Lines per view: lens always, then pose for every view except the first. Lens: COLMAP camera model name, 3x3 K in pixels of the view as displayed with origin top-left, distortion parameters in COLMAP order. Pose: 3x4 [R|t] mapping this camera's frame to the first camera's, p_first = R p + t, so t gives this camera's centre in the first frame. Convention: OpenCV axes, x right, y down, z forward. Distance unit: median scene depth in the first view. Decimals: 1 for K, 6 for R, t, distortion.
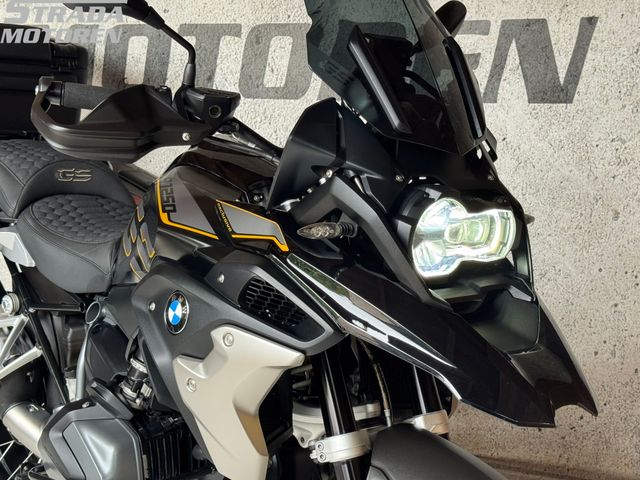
lens RADIAL K [[992.5, 0, 320.0], [0, 992.5, 240.0], [0, 0, 1]] dist [0.206056, -0.531482]
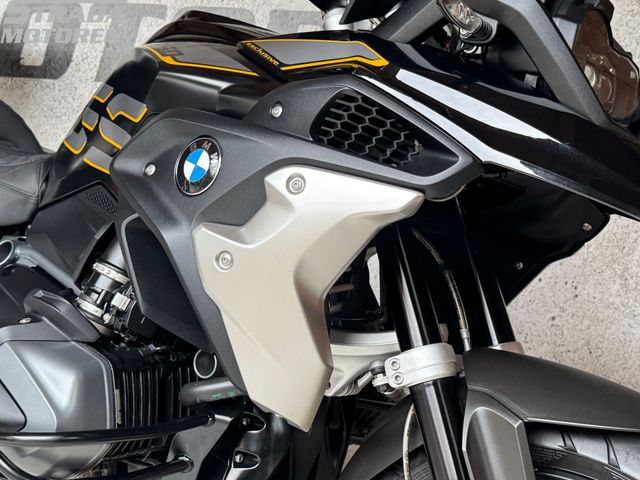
lens RADIAL K [[860.4, 0, 336.7], [0, 860.4, 240.3], [0, 0, 1]] dist [0.150595, -0.363349]
pose [[0.967491, 0.070607, 0.242849, -0.177171], [-0.032320, 0.986883, -0.158170, 0.198721], [-0.250831, 0.145180, 0.957082, 0.373140]]
